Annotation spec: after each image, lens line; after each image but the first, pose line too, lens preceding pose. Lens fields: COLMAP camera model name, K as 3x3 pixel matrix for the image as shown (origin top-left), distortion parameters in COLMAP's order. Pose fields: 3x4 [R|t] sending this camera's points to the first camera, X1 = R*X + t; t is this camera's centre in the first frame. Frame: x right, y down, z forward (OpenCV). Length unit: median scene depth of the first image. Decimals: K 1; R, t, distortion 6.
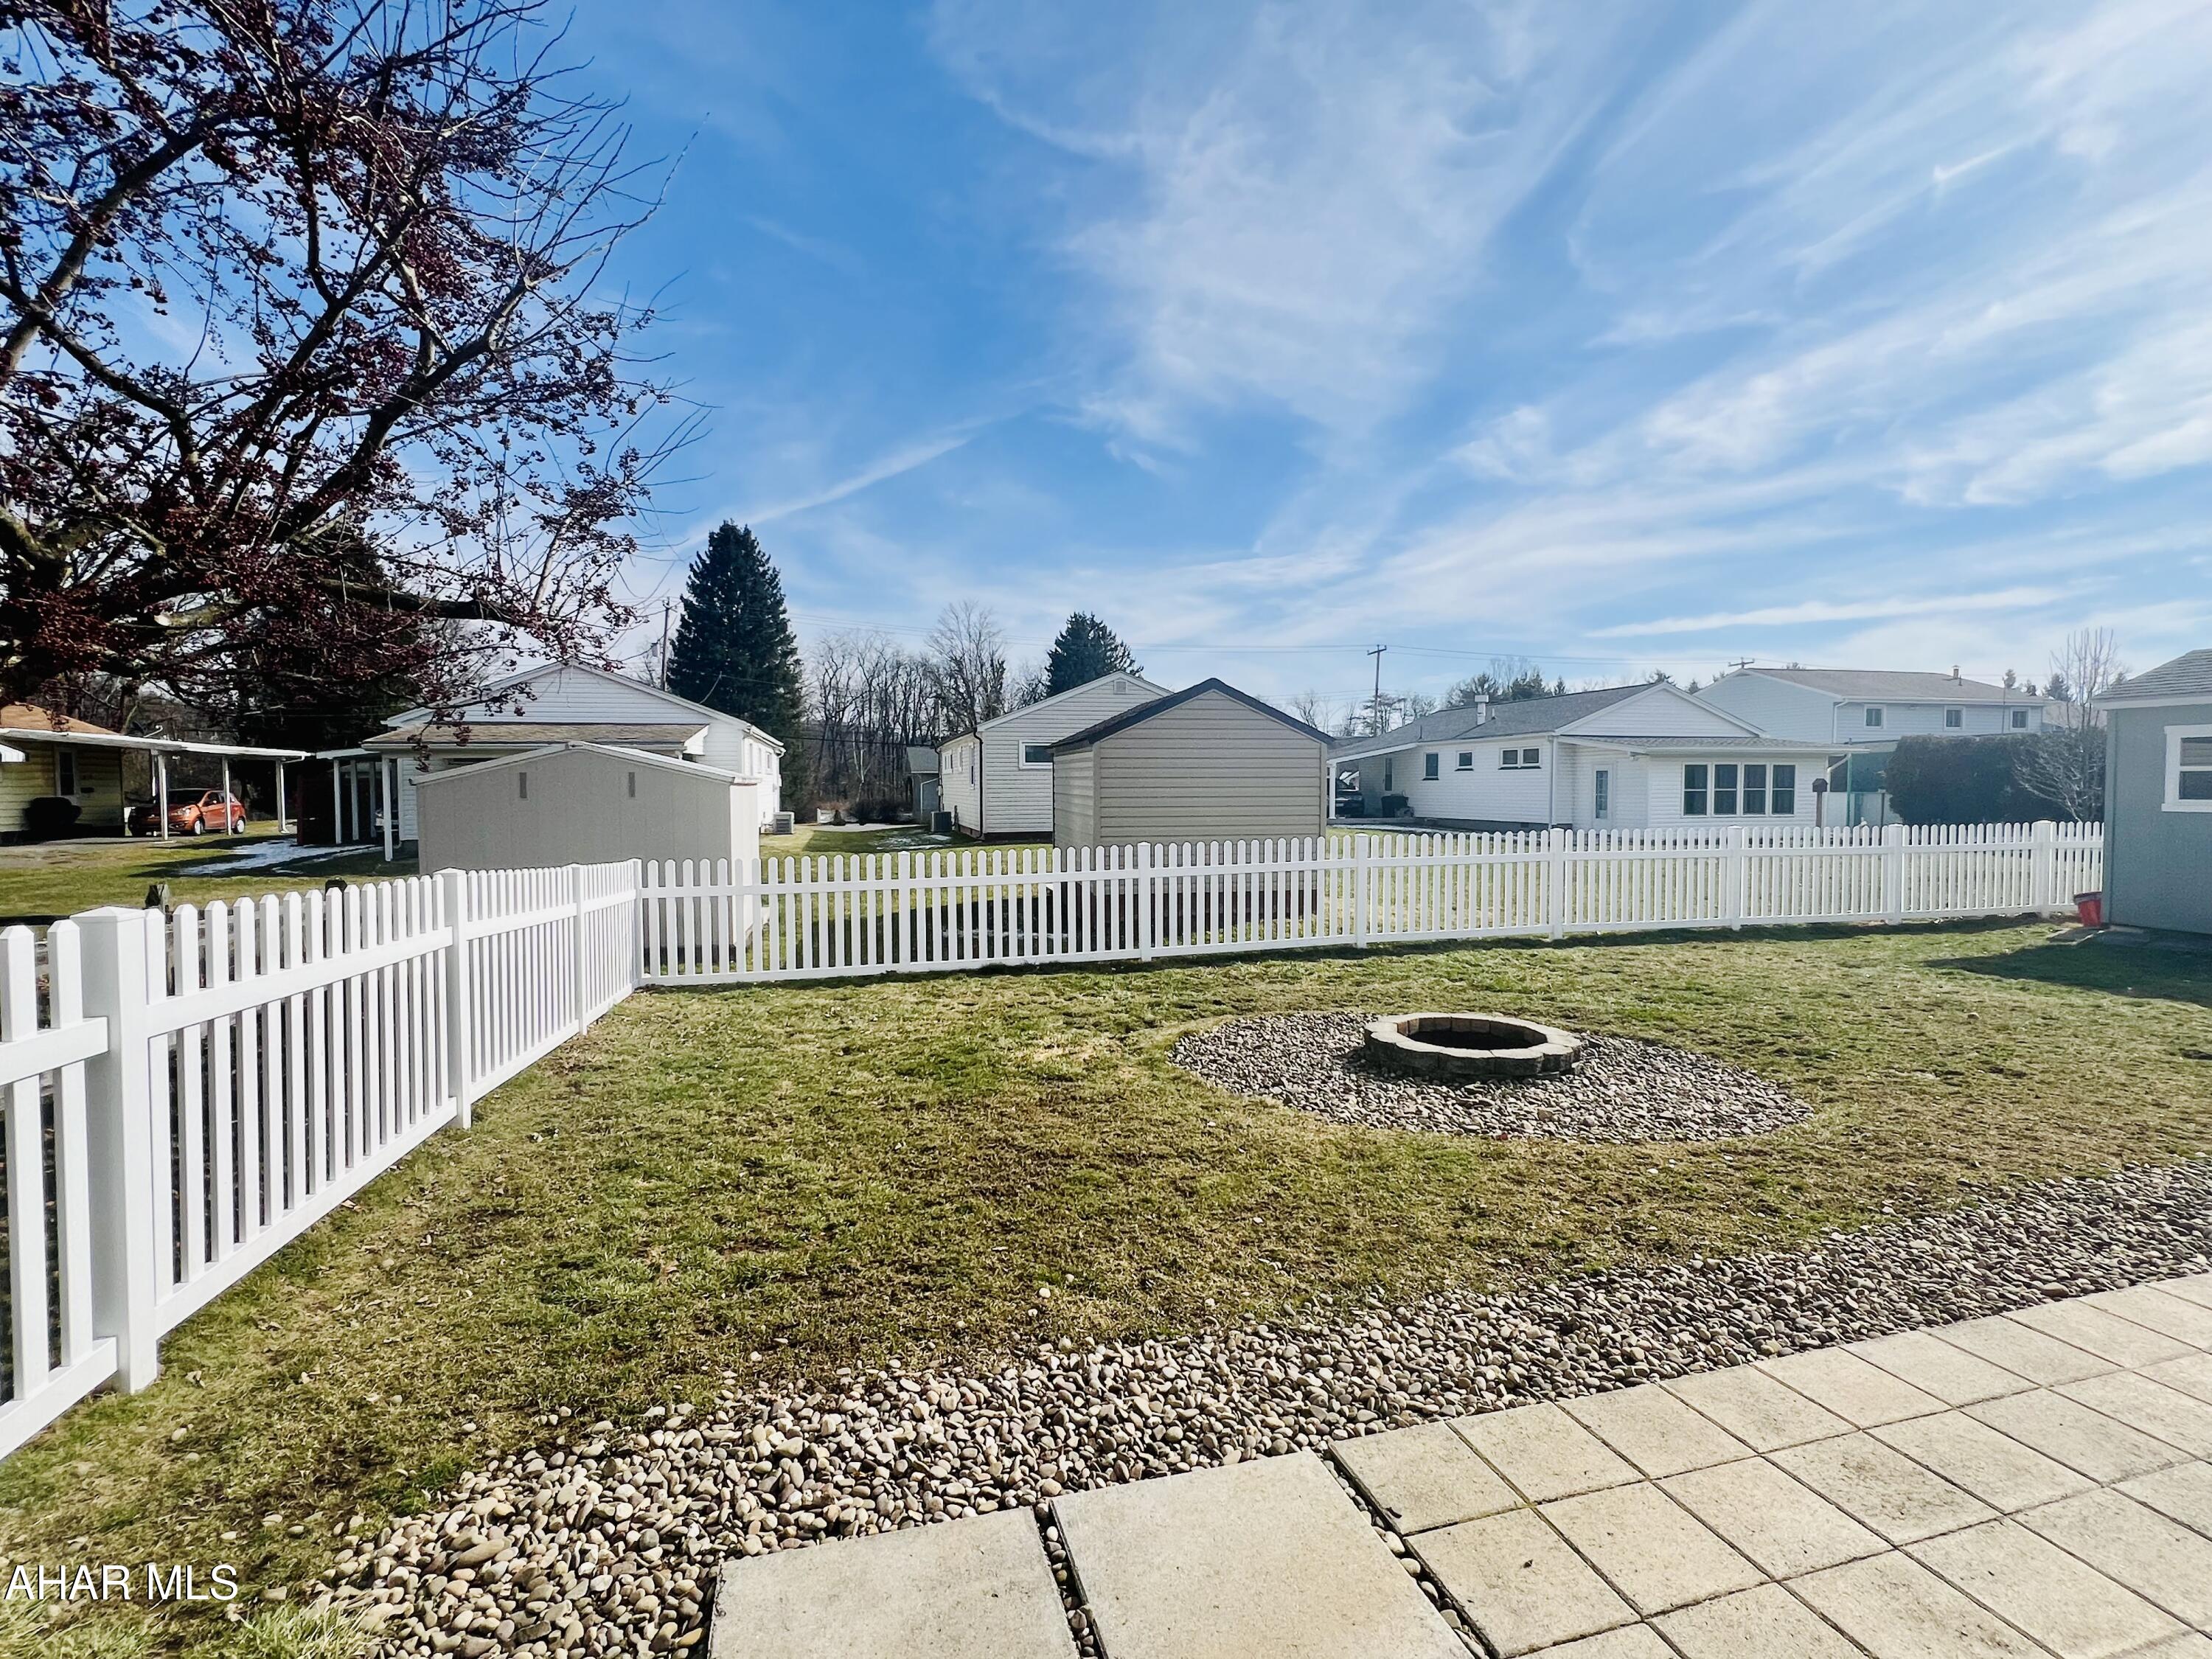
lens RADIAL K [[1049.9, 0, 1109.3], [0, 1049.9, 814.8], [0, 0, 1]] dist [-0.000194, 0.000315]
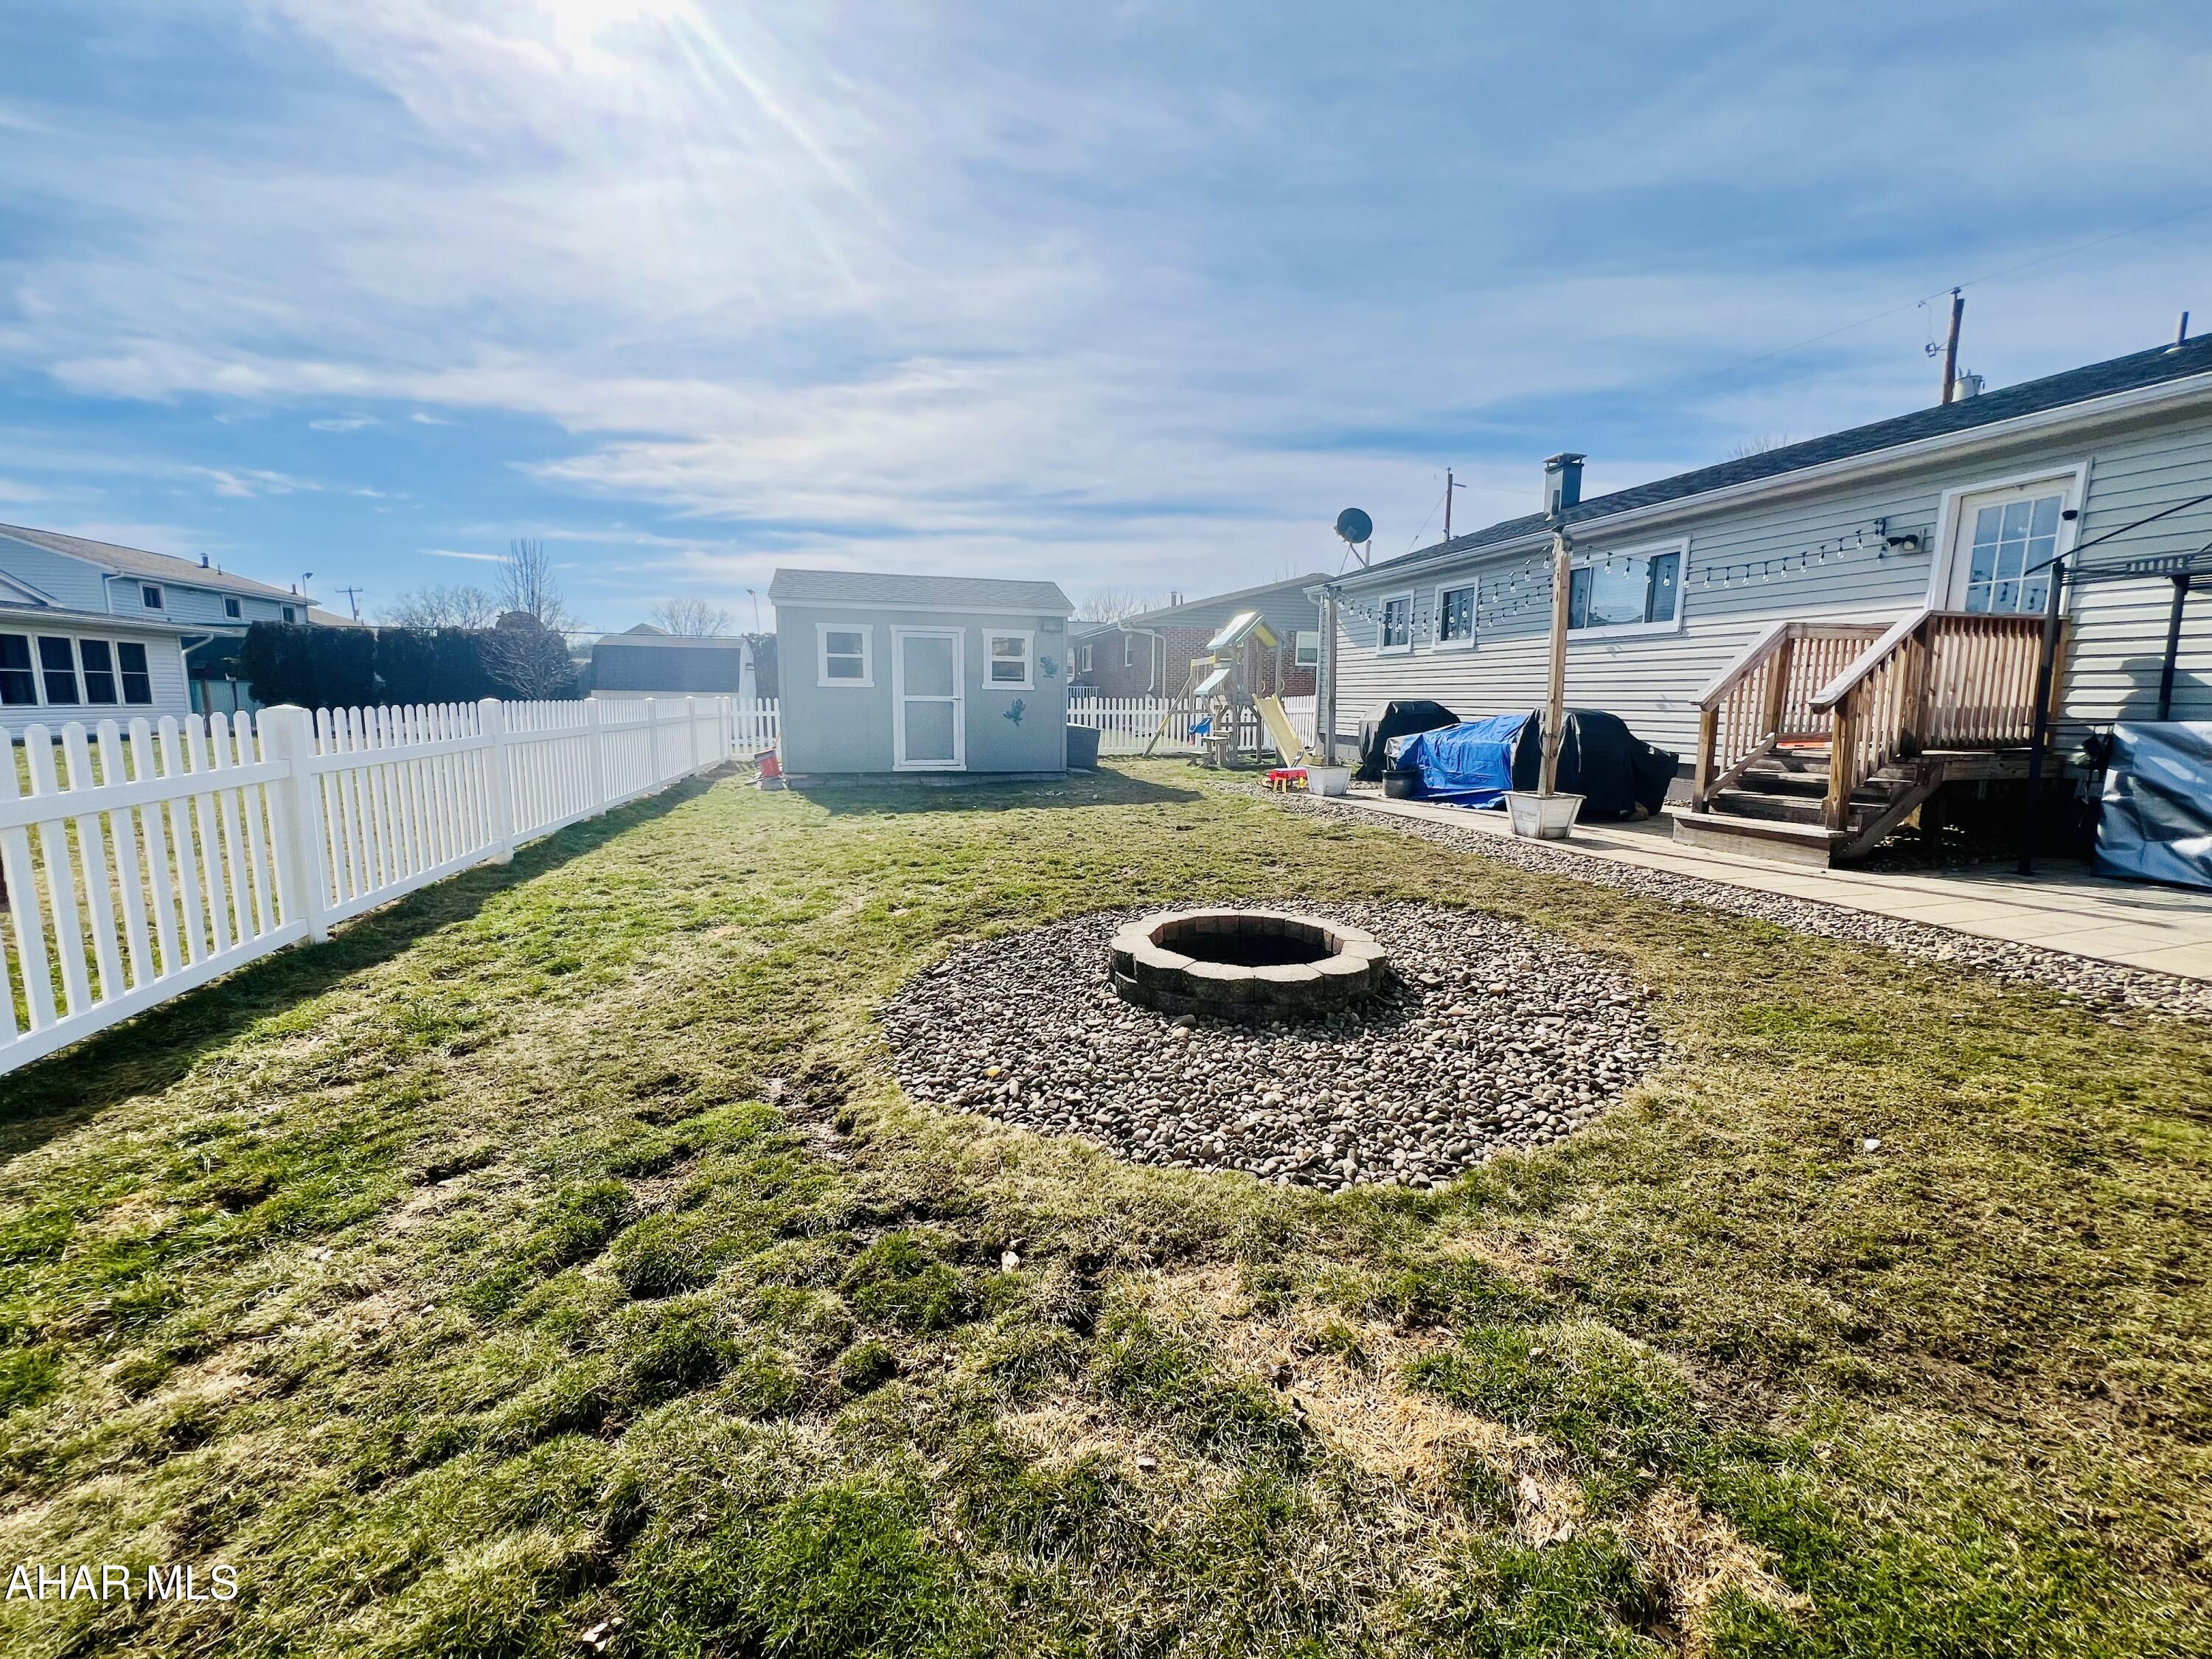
lens RADIAL K [[885.7, 0, 1106.1], [0, 885.7, 828.3], [0, 0, 1]] dist [-0.000850, 0.000131]
pose [[-0.014171, -0.143098, 0.989607, -0.152130], [0.015553, 0.989555, 0.143313, 0.018963], [-0.999779, 0.017422, -0.011797, 0.607922]]
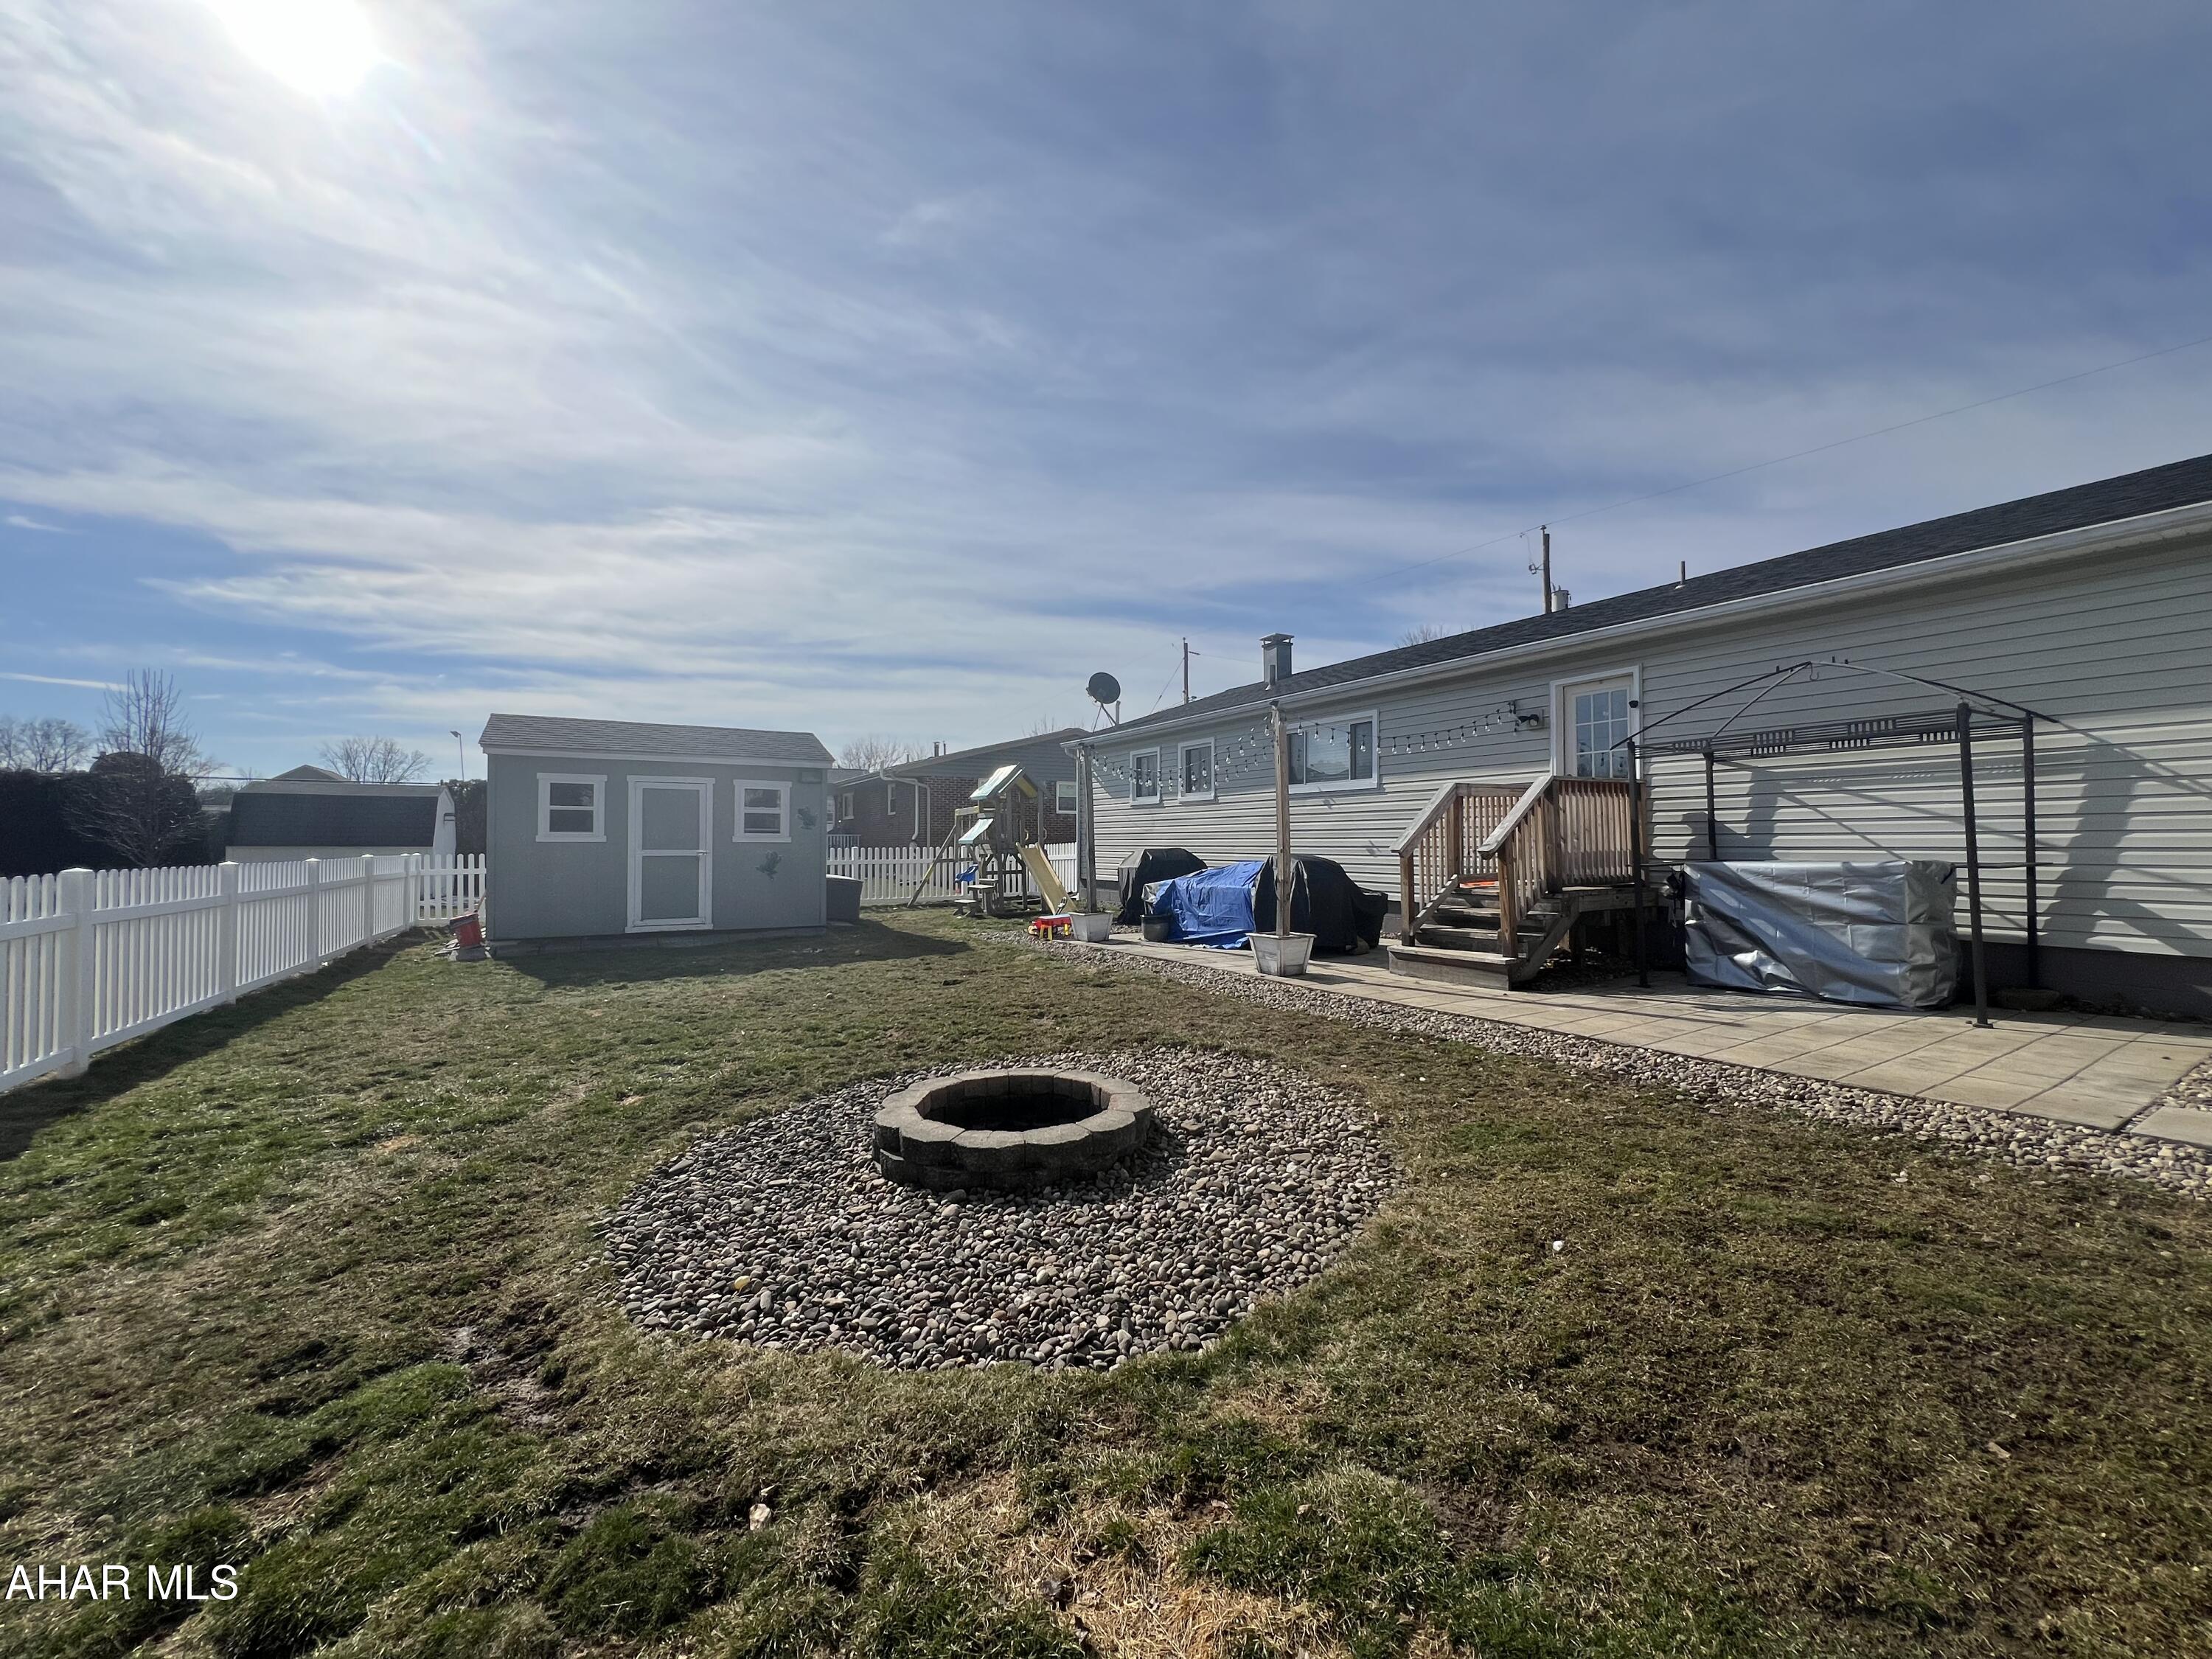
lens RADIAL K [[885.7, 0, 1106.1], [0, 885.7, 828.3], [0, 0, 1]] dist [-0.000850, 0.000131]
pose [[-0.272665, 0.019237, 0.961917, -0.158955], [0.028237, 0.999529, -0.011985, 0.011502], [-0.961694, 0.023894, -0.273080, 0.607424]]
